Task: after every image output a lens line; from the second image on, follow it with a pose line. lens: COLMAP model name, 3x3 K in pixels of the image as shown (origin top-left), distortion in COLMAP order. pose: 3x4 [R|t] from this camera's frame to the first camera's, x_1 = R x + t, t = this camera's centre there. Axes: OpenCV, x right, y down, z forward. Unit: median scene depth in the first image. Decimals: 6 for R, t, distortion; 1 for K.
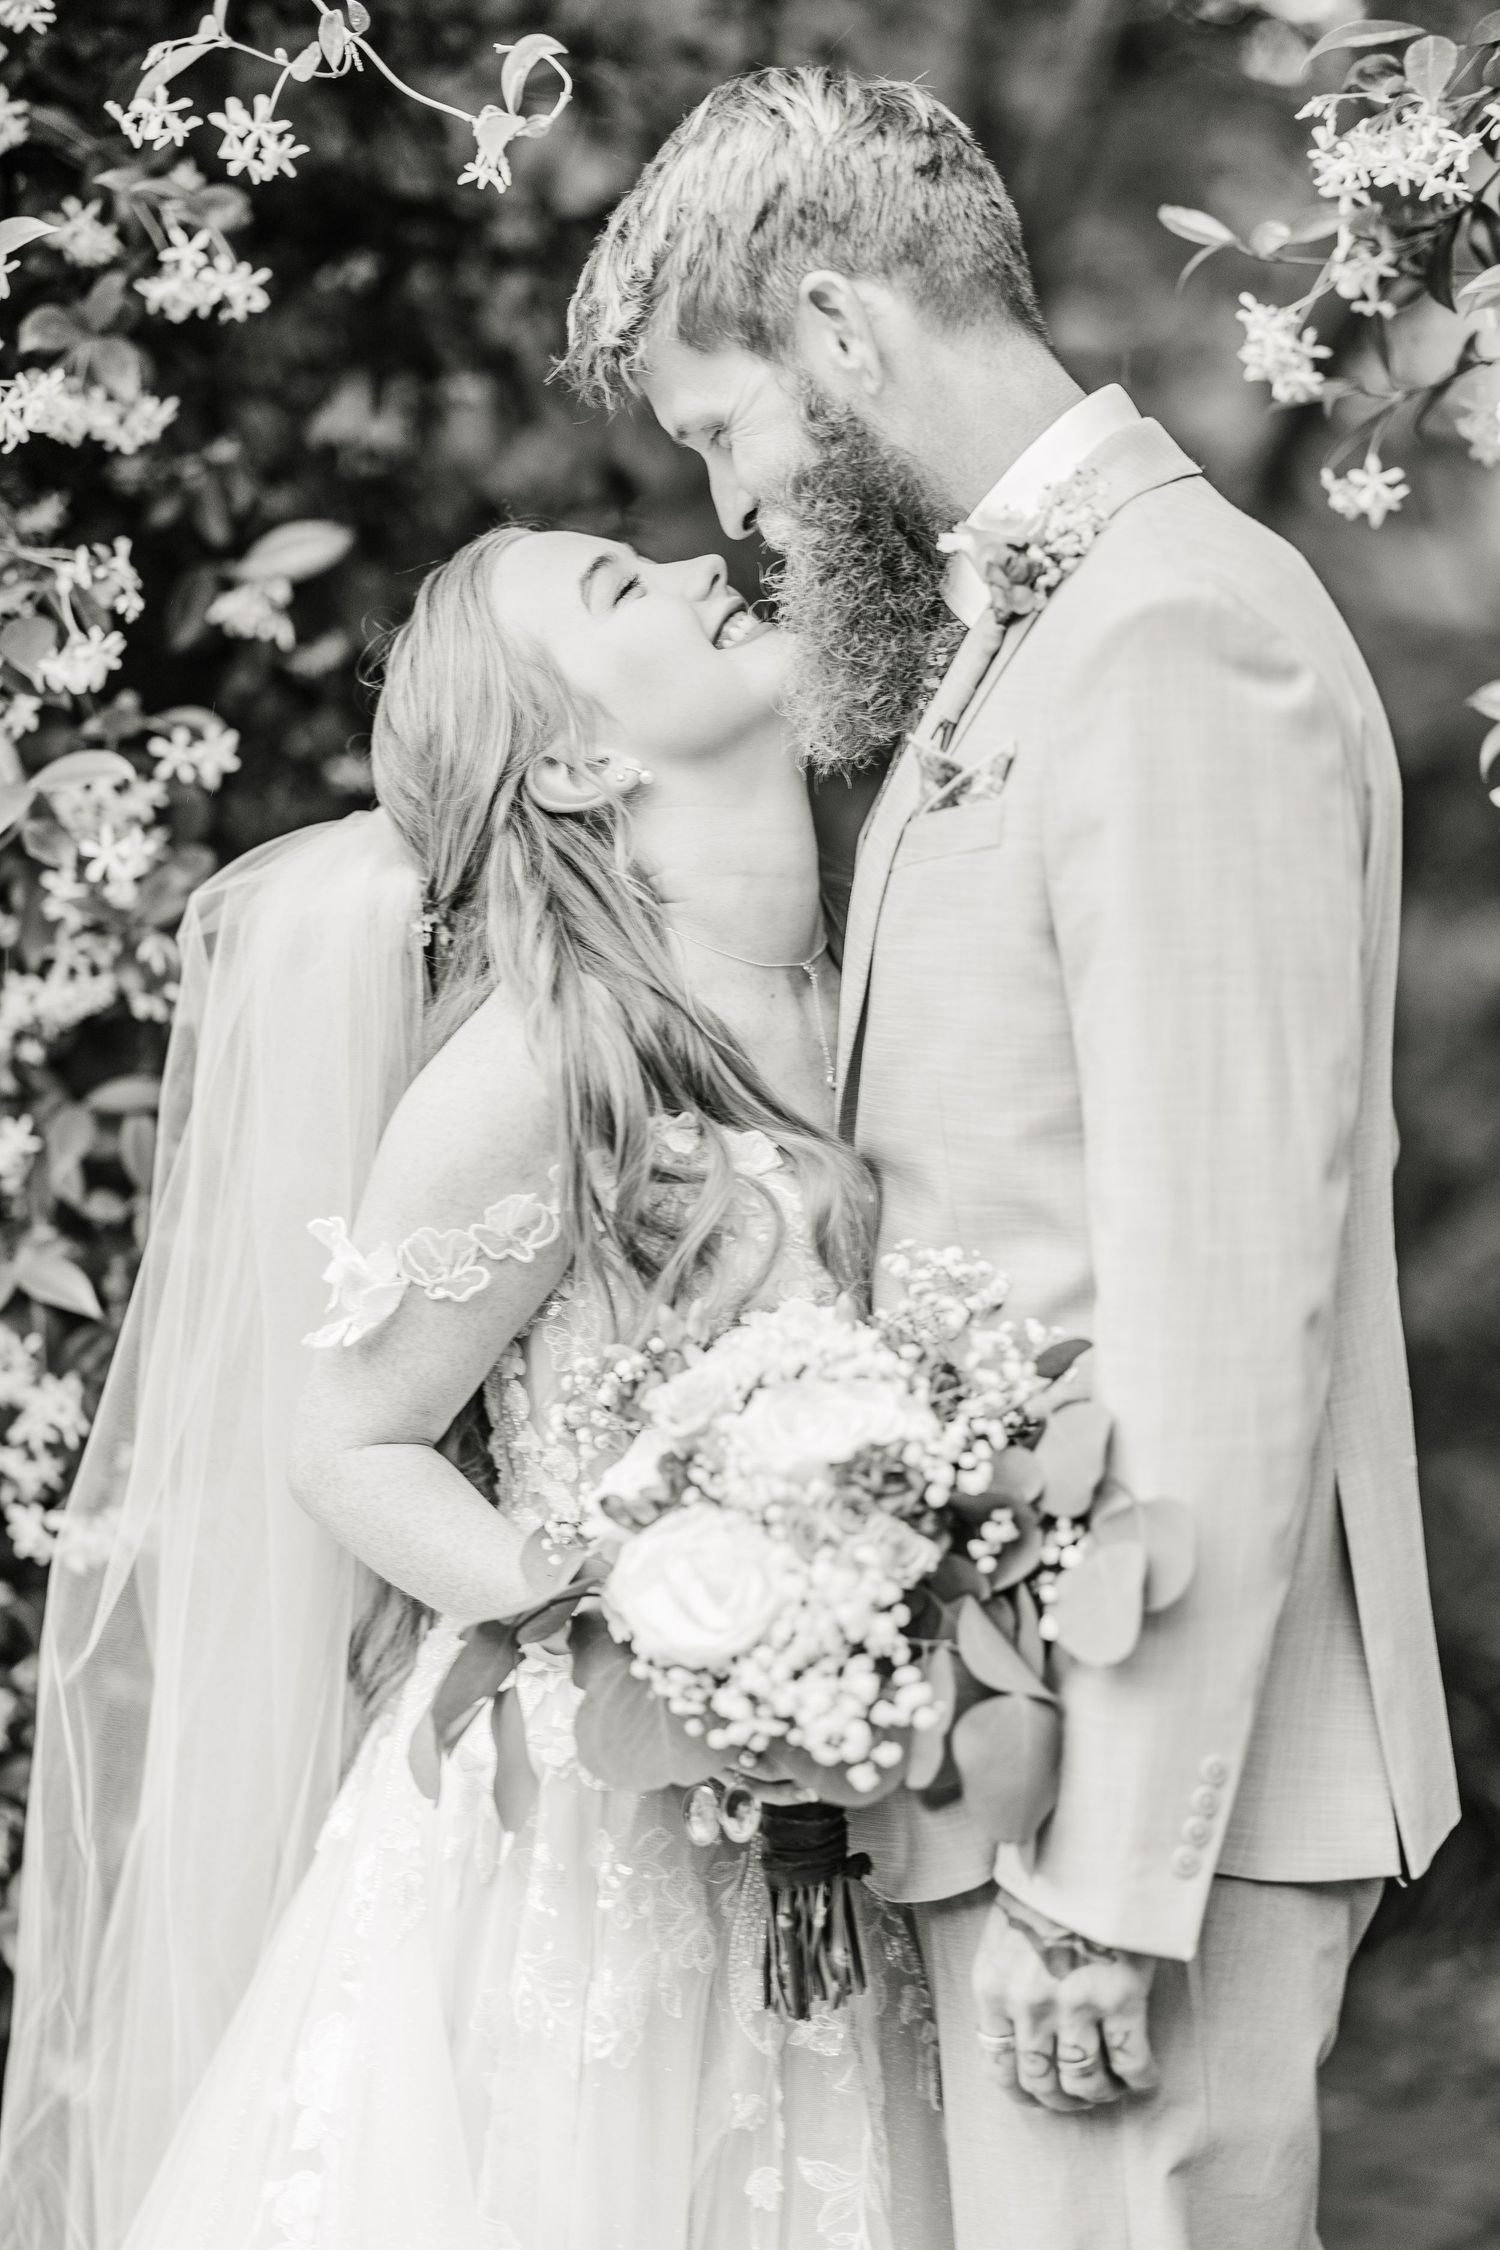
lens RADIAL K [[6207.5, 0, 754.7], [0, 6207.5, 1118.1], [0, 0, 1]] dist [0.212815, 0.000000]
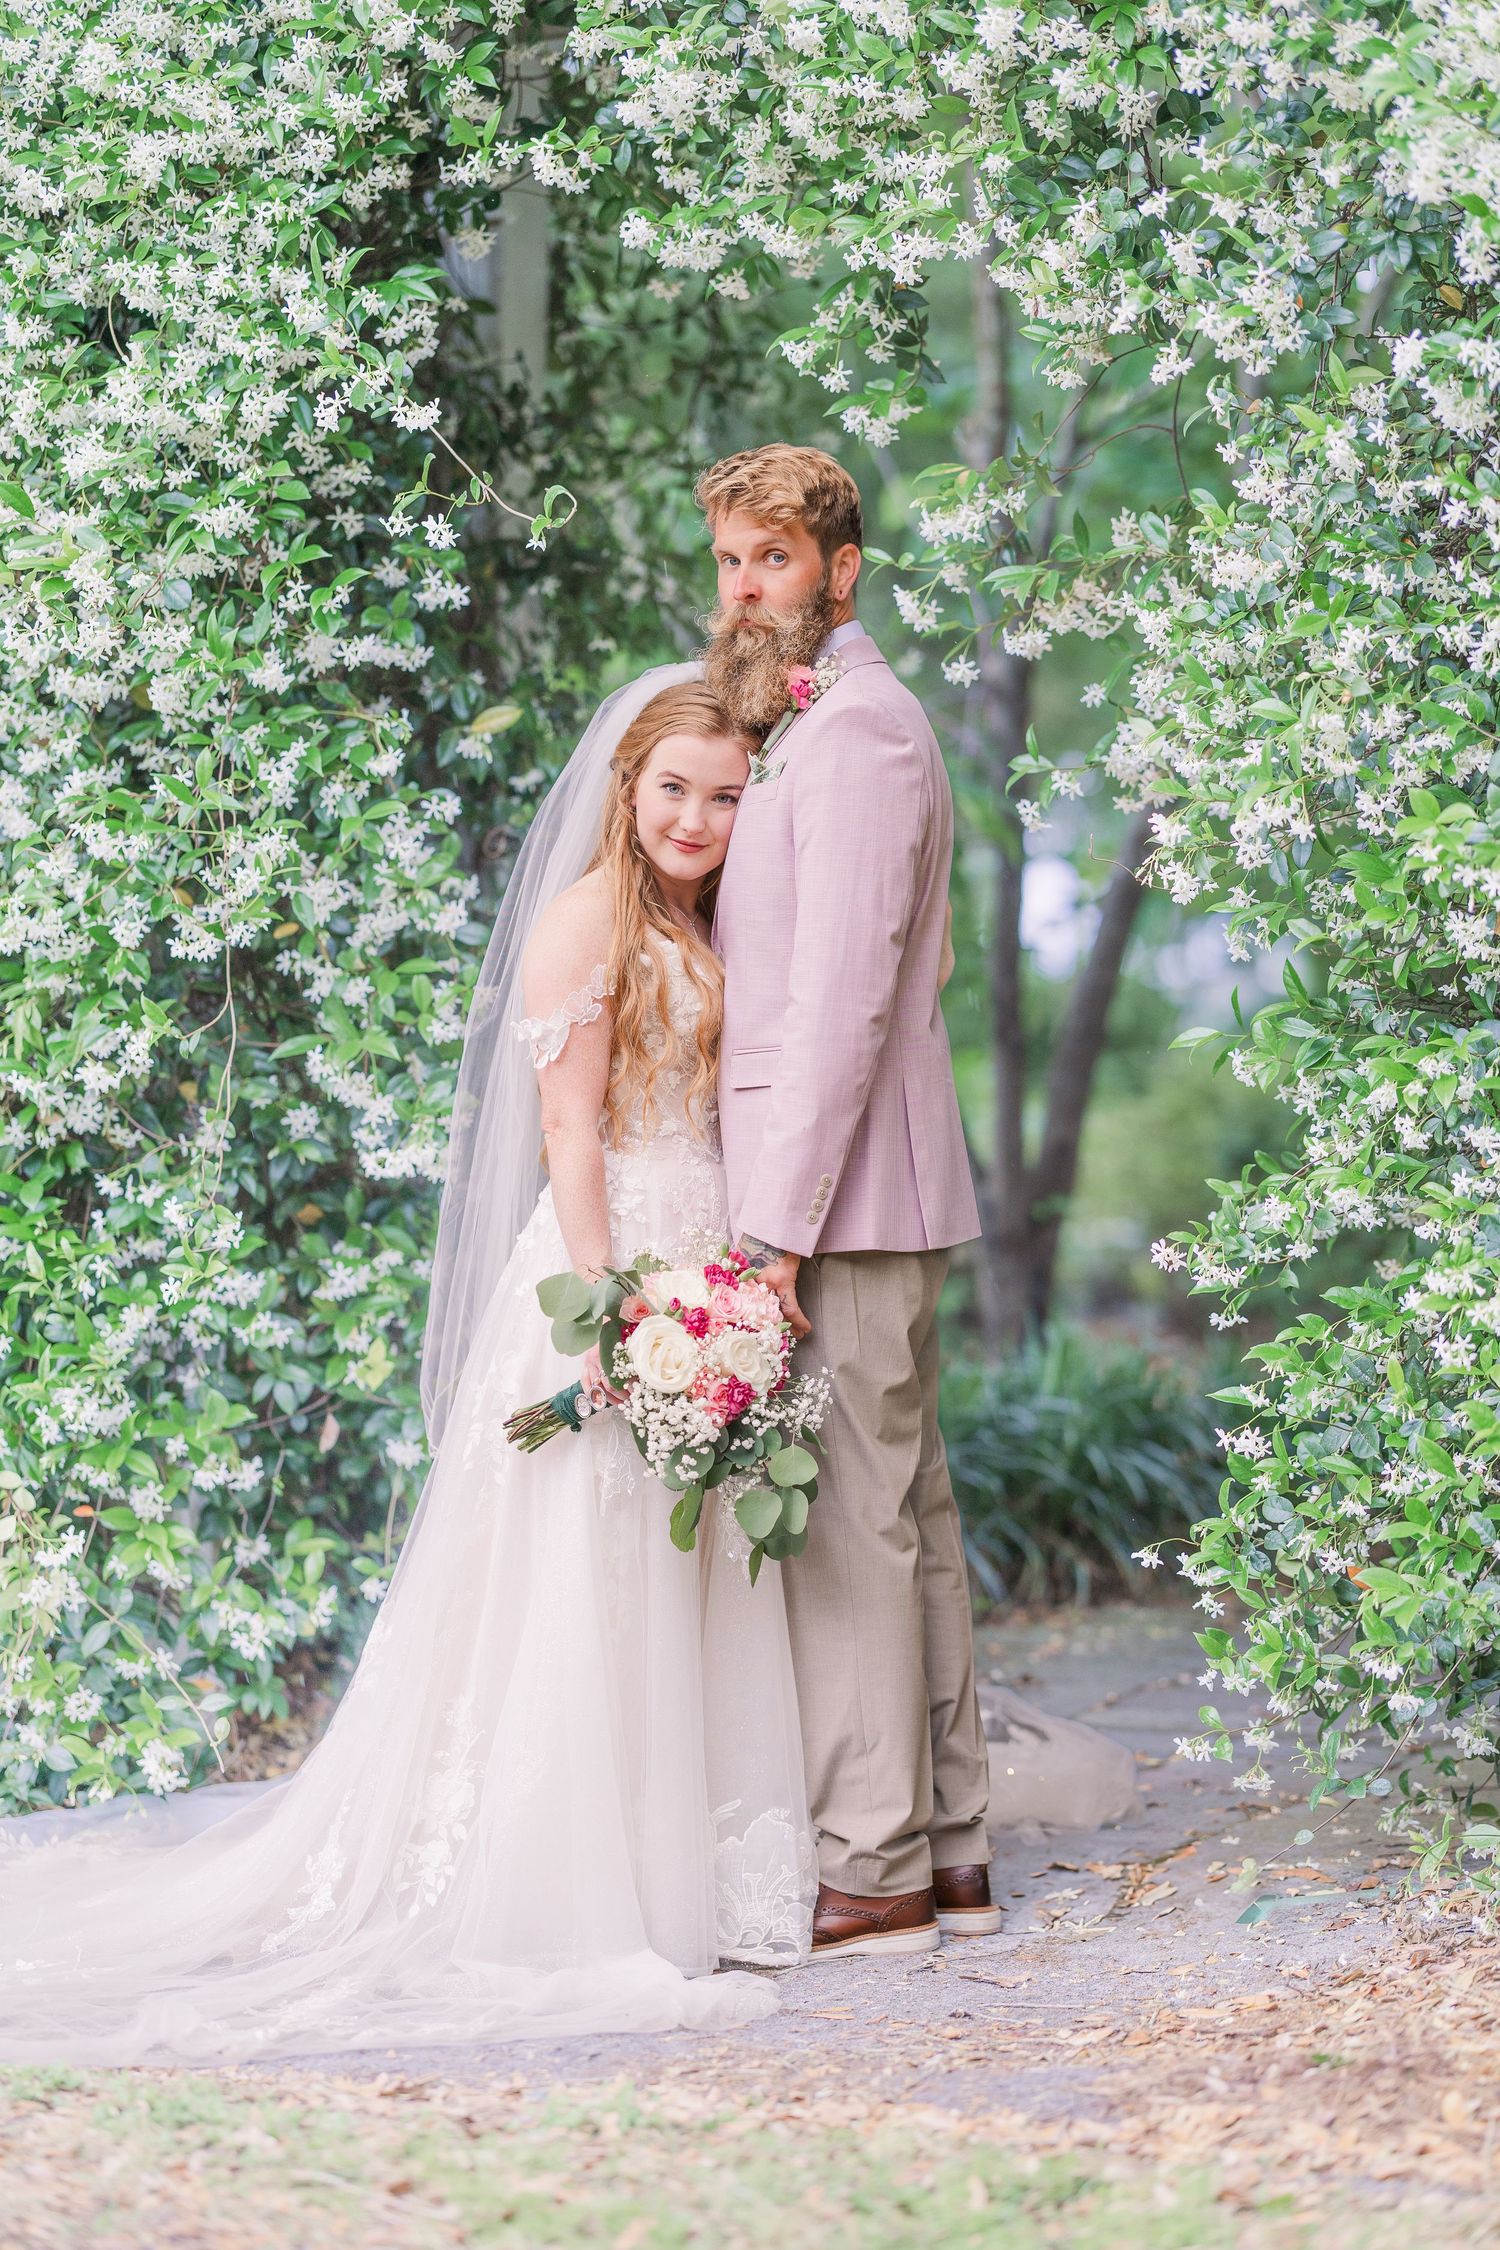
lens RADIAL K [[6207.5, 0, 745.8], [0, 6207.5, 1131.4], [0, 0, 1]] dist [0.212815, 0.000000]
pose [[0.995758, -0.019752, -0.089868, 0.210458], [0.015260, 0.998612, -0.050406, 0.166775], [0.090739, 0.048821, 0.994677, -1.155286]]
